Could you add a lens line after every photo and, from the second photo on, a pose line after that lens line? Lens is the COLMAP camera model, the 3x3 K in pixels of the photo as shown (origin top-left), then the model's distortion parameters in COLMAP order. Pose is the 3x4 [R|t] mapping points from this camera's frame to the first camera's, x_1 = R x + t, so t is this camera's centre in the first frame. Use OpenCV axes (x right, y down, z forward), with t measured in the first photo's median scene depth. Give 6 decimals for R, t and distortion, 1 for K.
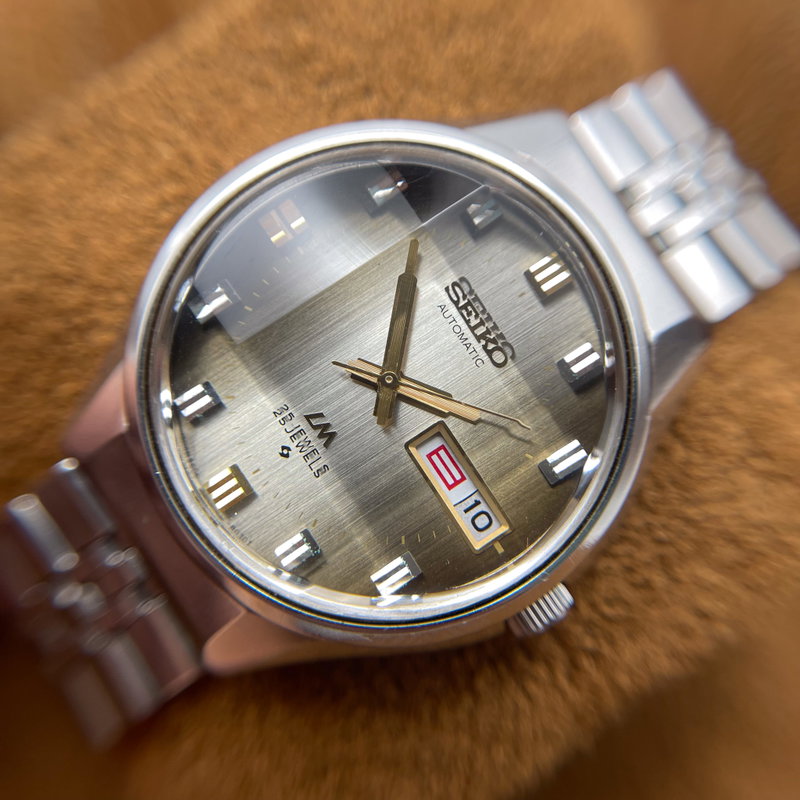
lens RADIAL K [[933.1, 0, 399.1], [0, 933.1, 394.9], [0, 0, 1]] dist [0.491328, 0.000000]
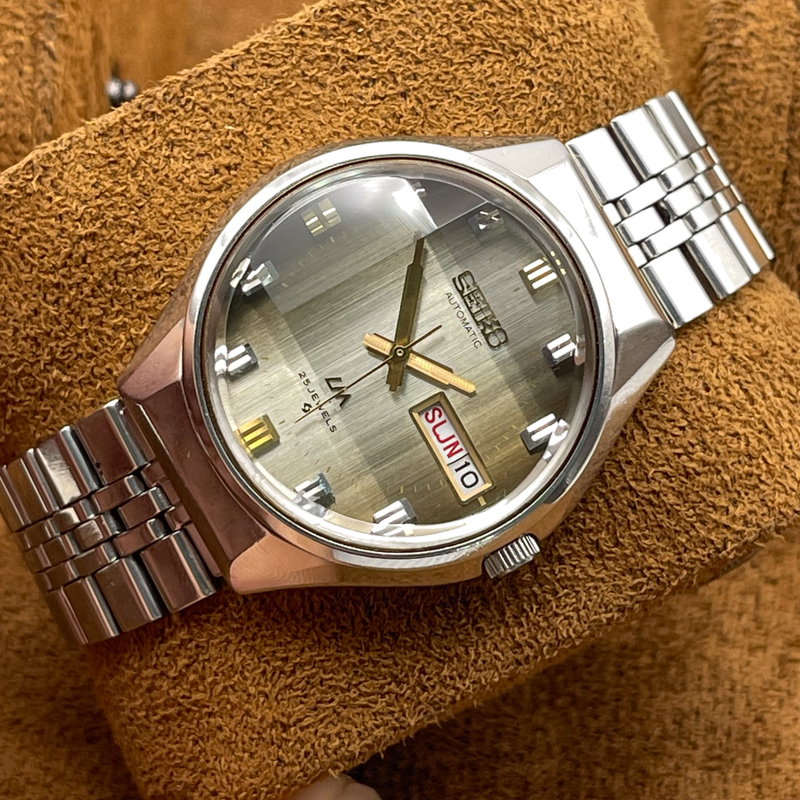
lens RADIAL K [[2446.7, 0, 400.0], [0, 2446.7, 373.4], [0, 0, 1]] dist [0.215887, 0.000000]
pose [[0.997239, 0.069164, 0.027018, -0.090585], [-0.068034, 0.996852, -0.040722, 0.132899], [-0.029750, 0.038771, 0.998805, -2.046589]]
